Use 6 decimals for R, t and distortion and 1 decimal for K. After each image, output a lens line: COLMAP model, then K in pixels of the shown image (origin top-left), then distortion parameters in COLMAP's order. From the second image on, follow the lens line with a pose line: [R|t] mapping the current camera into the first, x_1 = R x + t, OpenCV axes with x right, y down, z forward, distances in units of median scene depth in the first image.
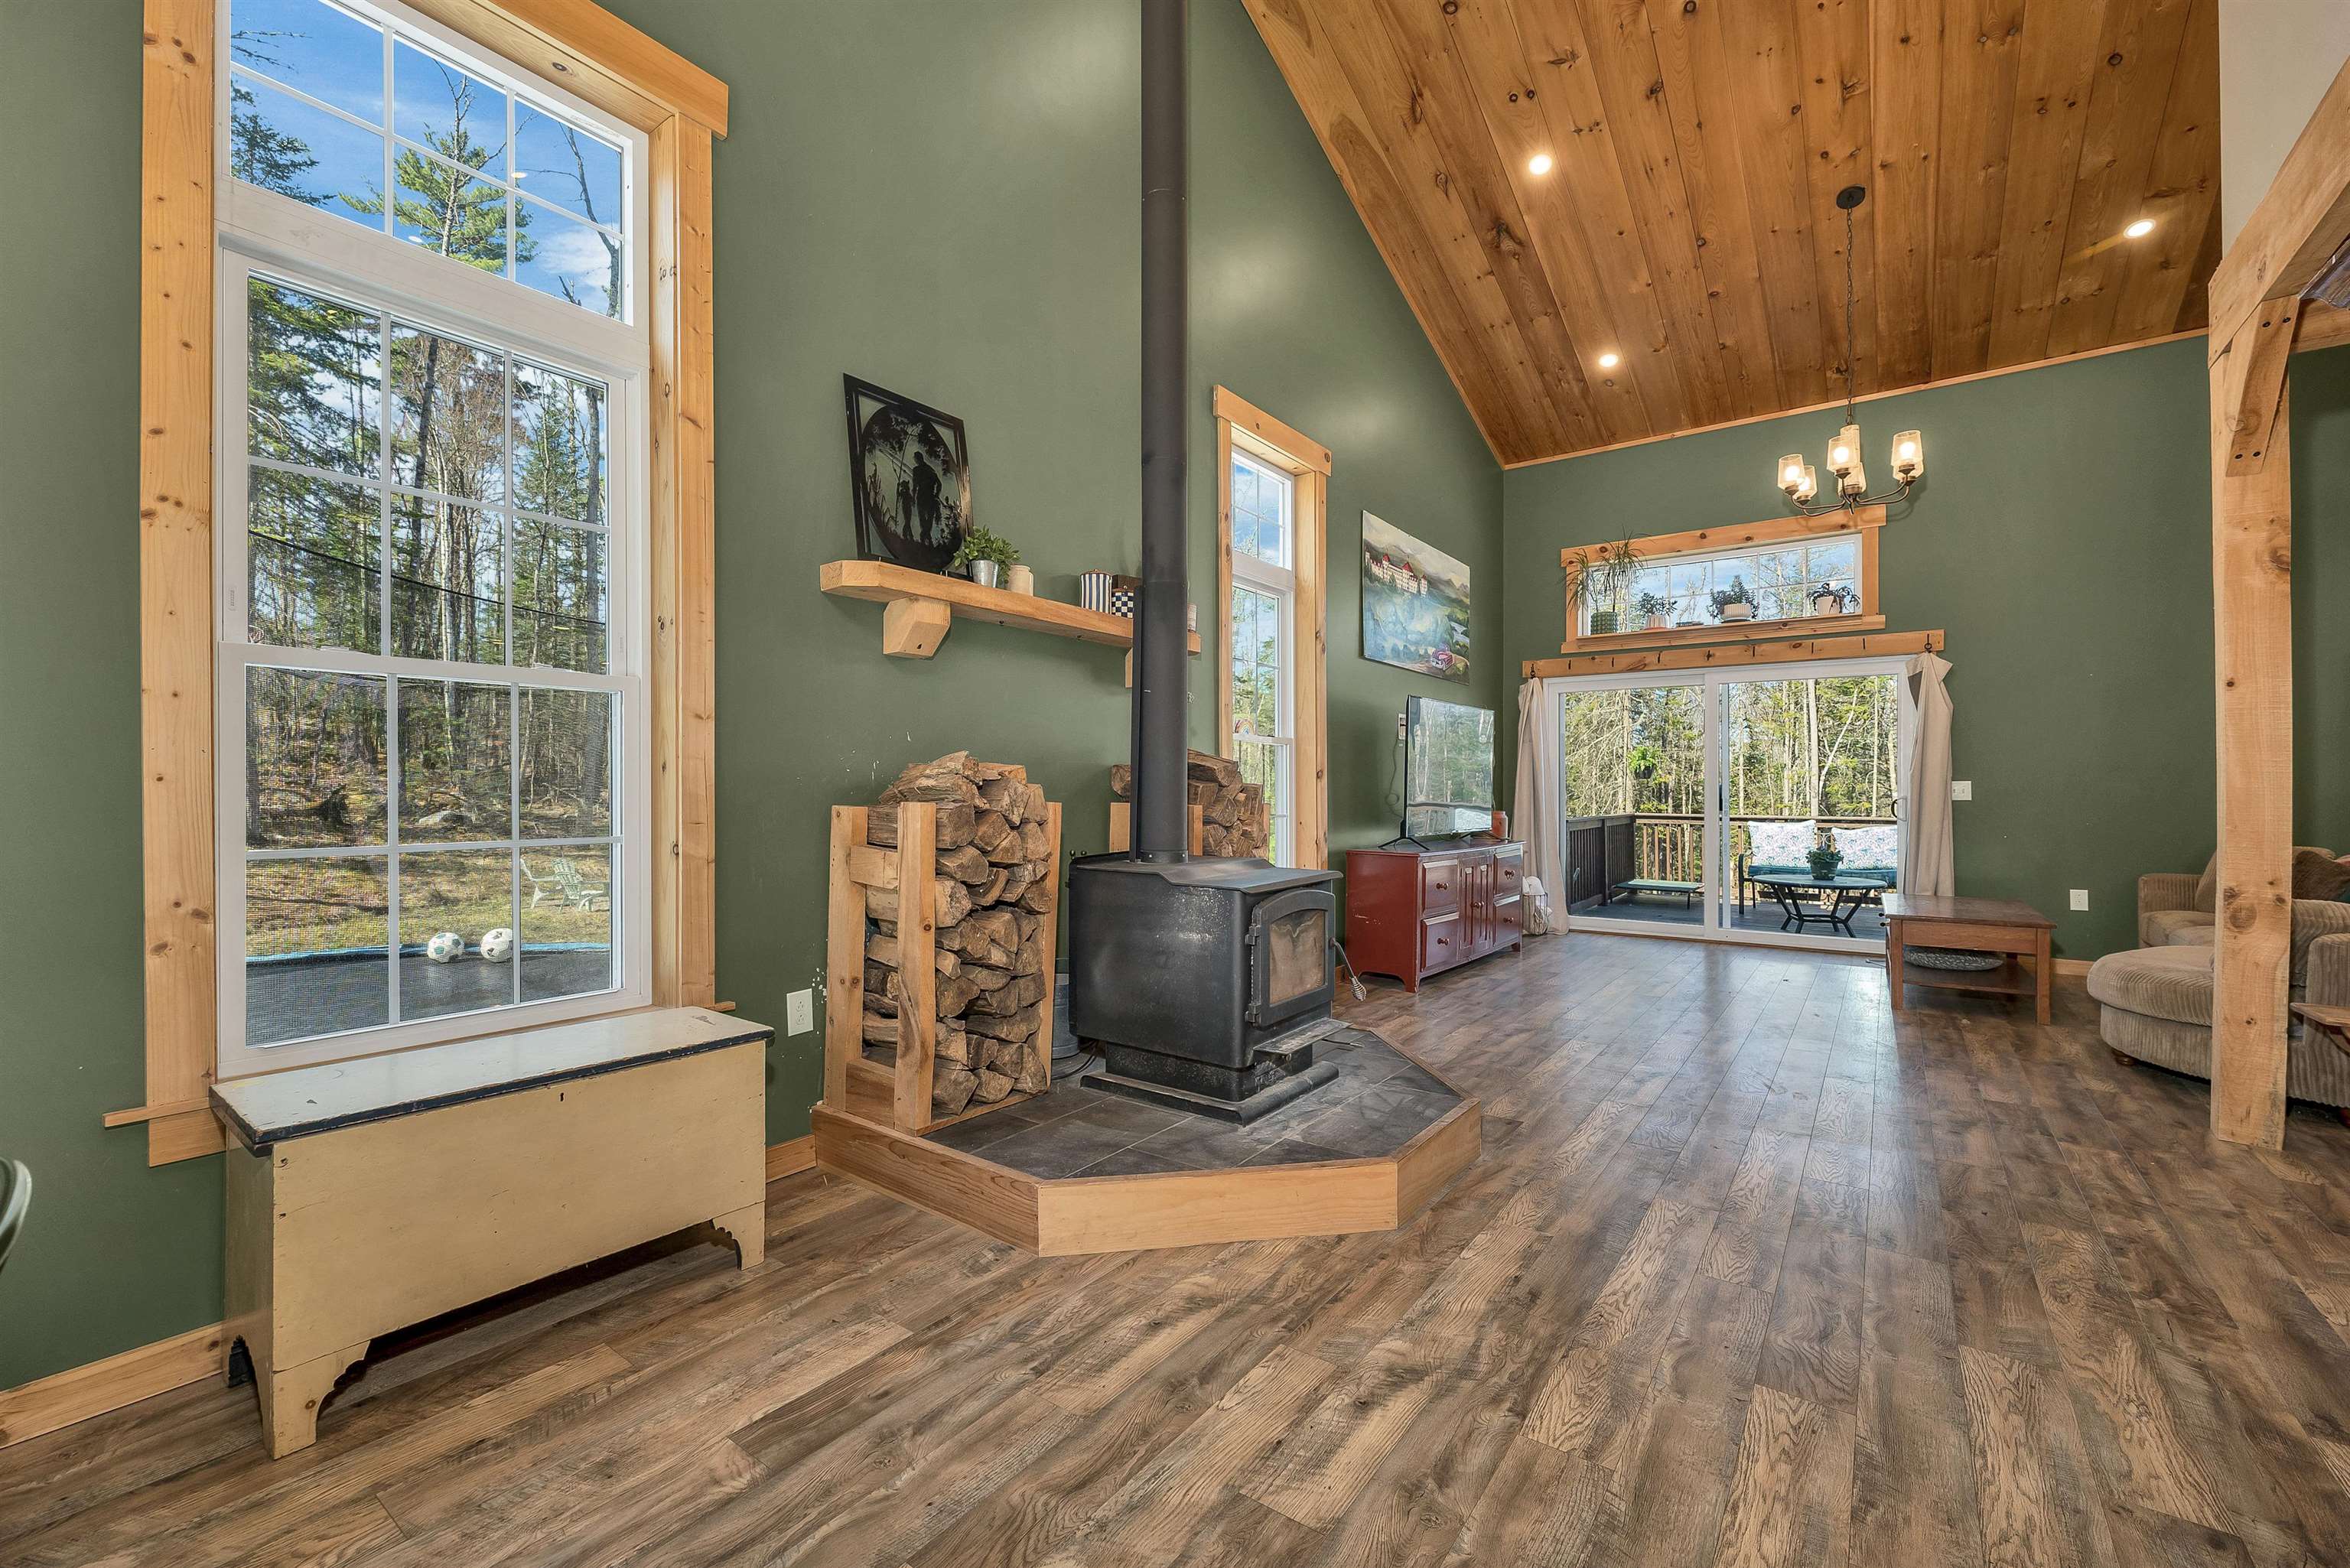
lens RADIAL K [[974.6, 0, 1183.5], [0, 974.6, 789.8], [0, 0, 1]] dist [0.000072, -0.000742]
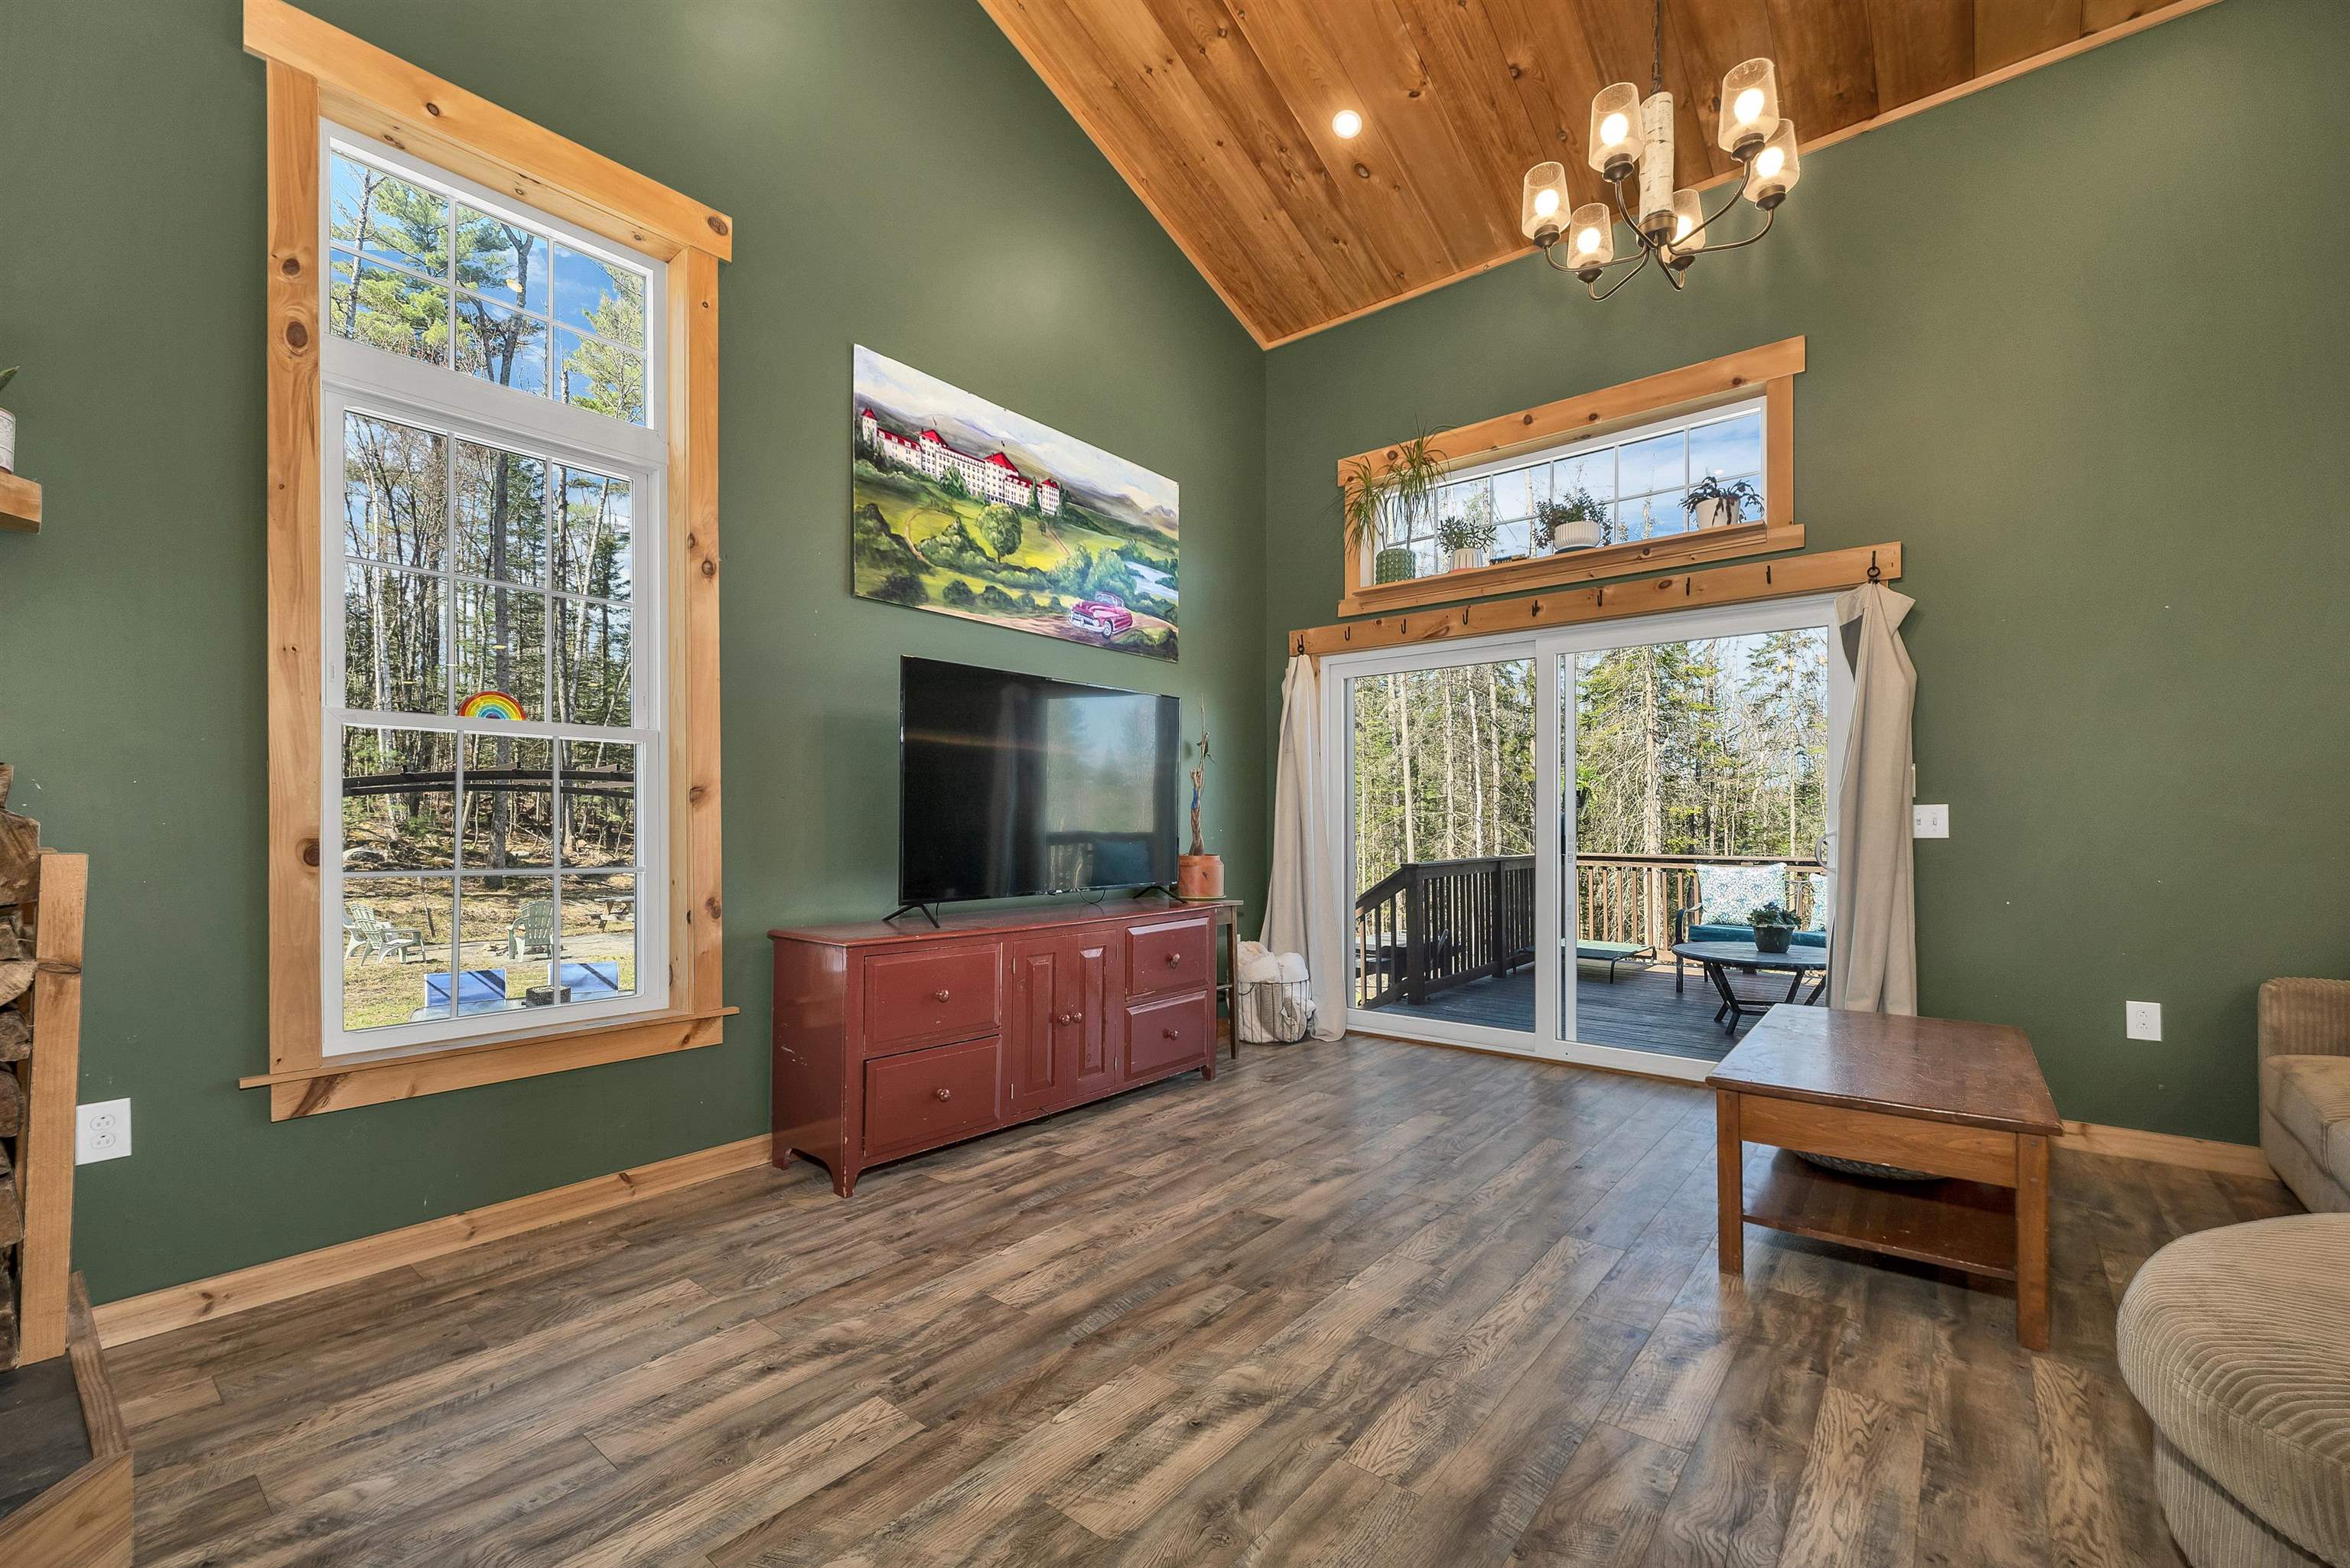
lens RADIAL K [[974.6, 0, 1174.1], [0, 974.6, 829.0], [0, 0, 1]] dist [0.000072, -0.000742]
pose [[0.998241, -0.001736, -0.059268, 0.761737], [0.002128, 0.999976, 0.006542, 0.001617], [0.059255, -0.006657, 0.998221, 0.788106]]
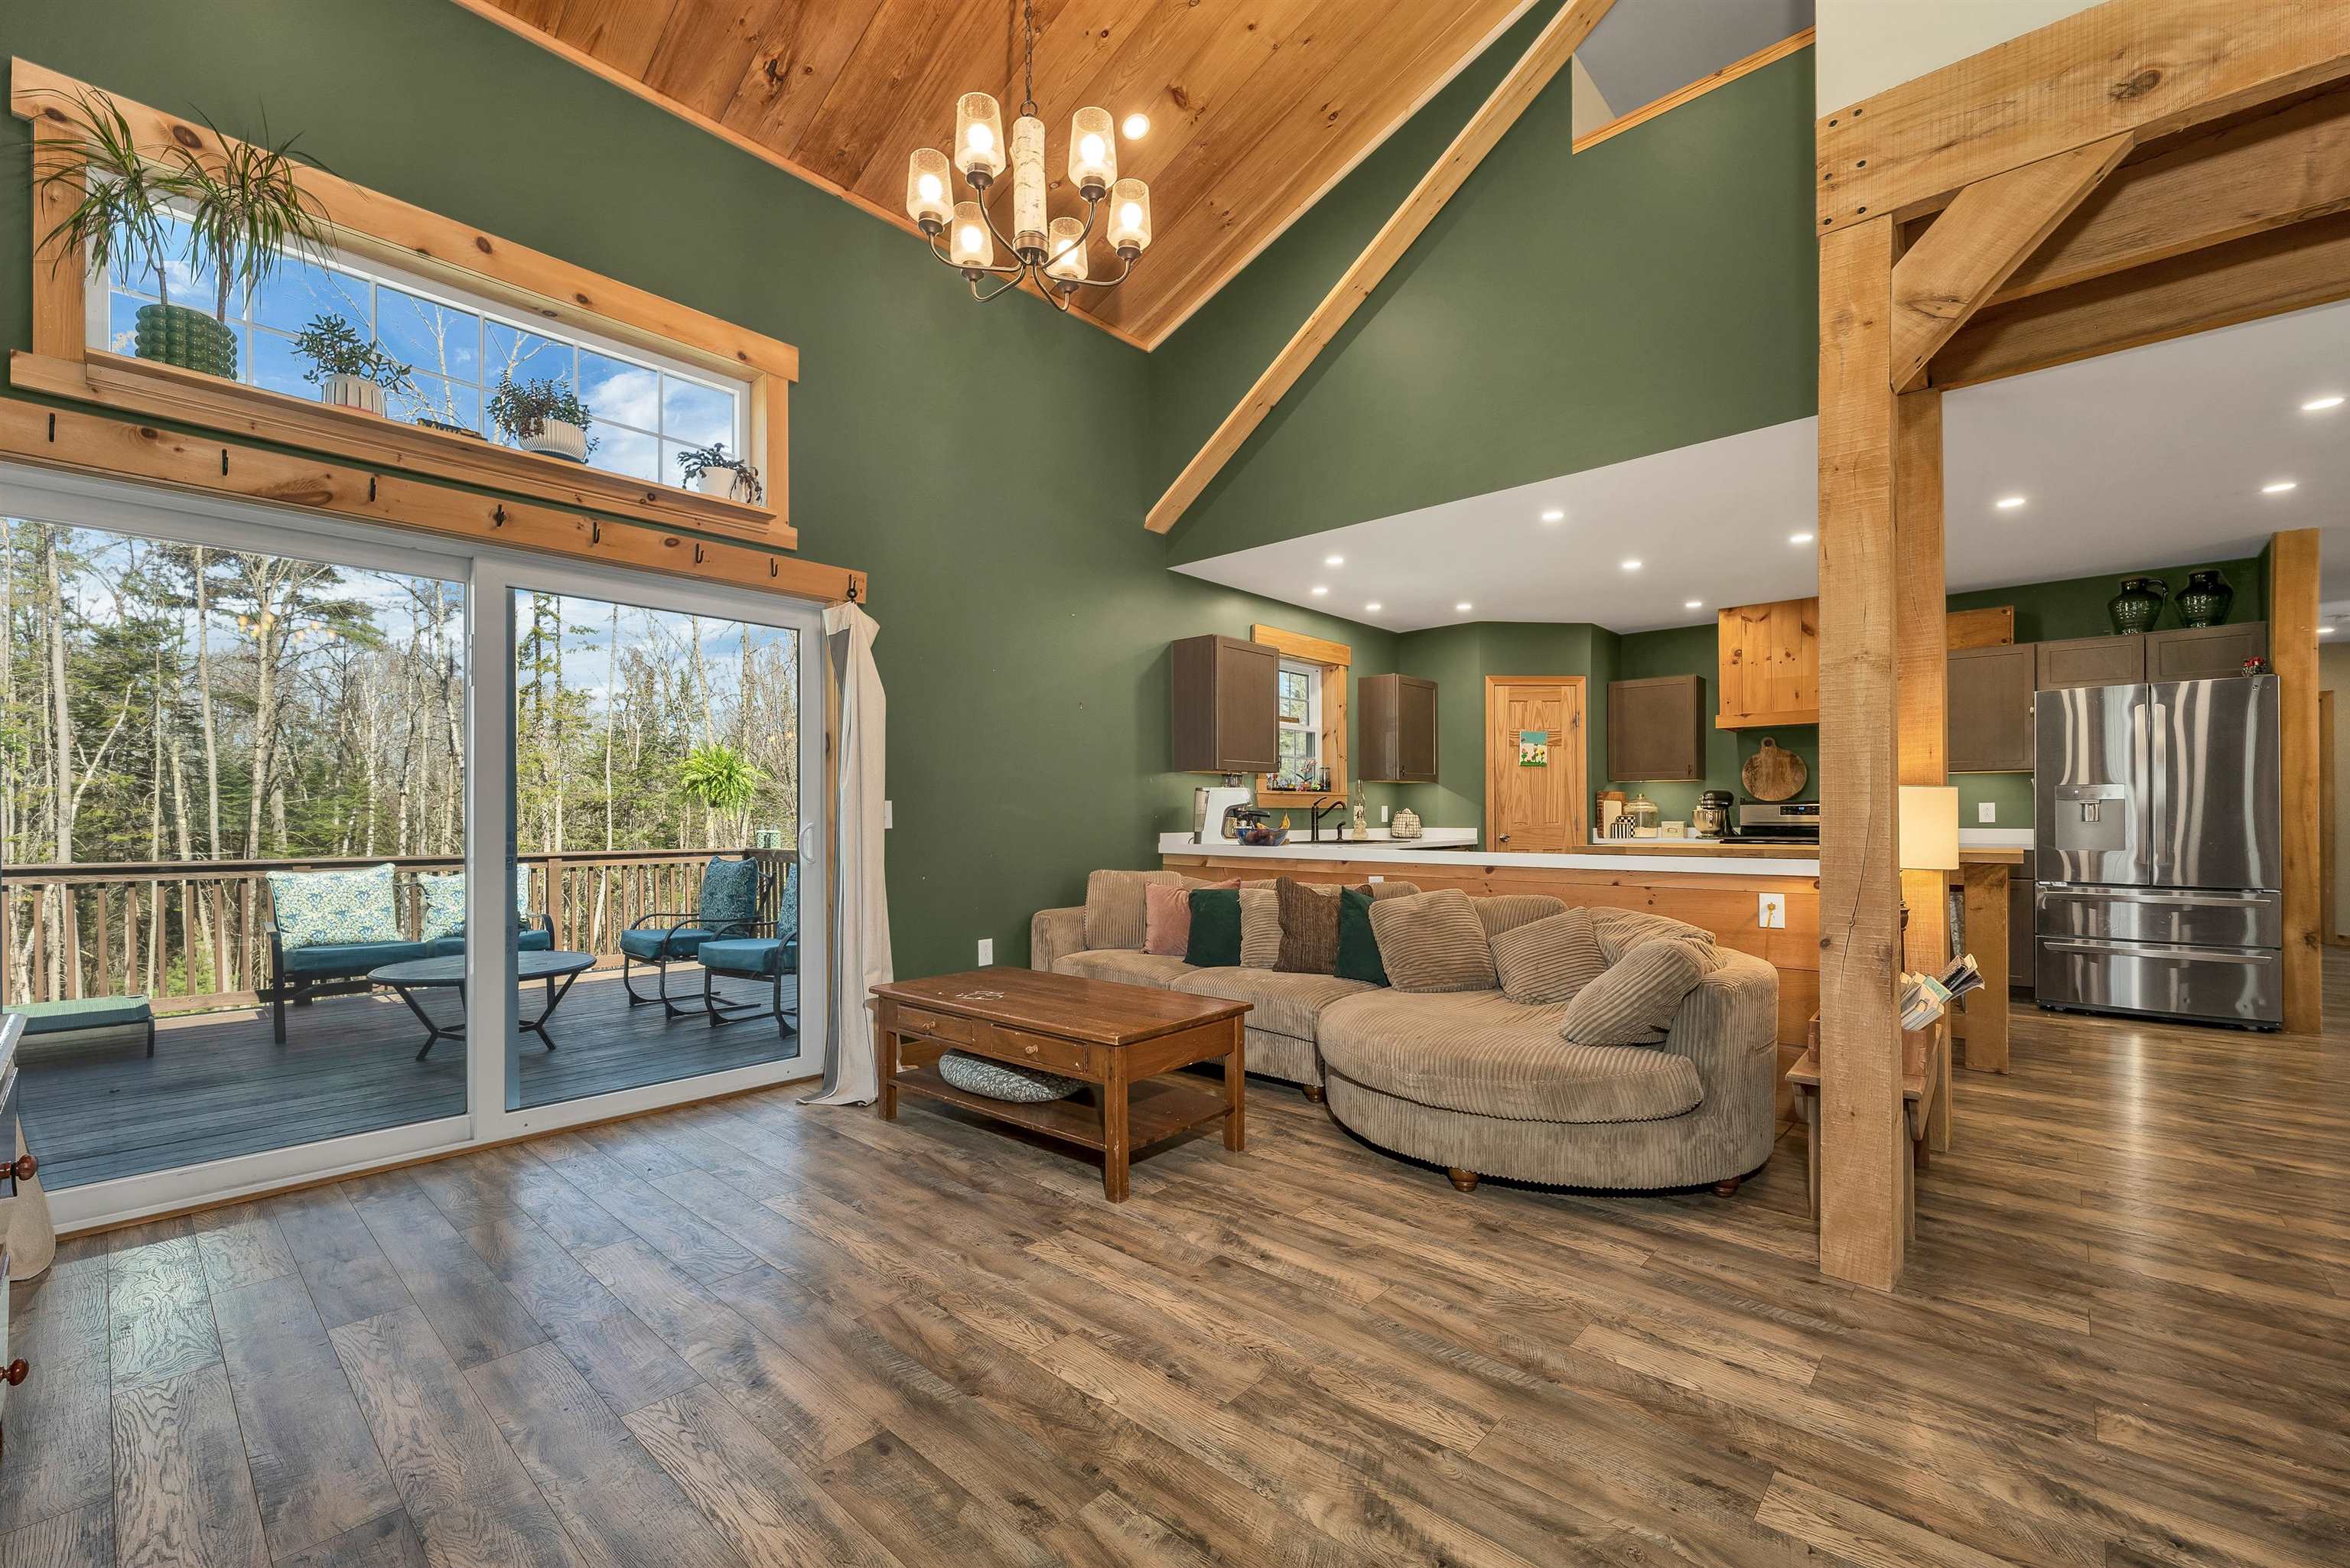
lens RADIAL K [[974.6, 0, 1168.9], [0, 974.6, 814.9], [0, 0, 1]] dist [0.000072, -0.000742]
pose [[0.111783, -0.000421, 0.993733, 0.276009], [0.000600, 1.000000, 0.000356, 0.002776], [-0.993732, 0.000557, 0.111783, 1.427383]]
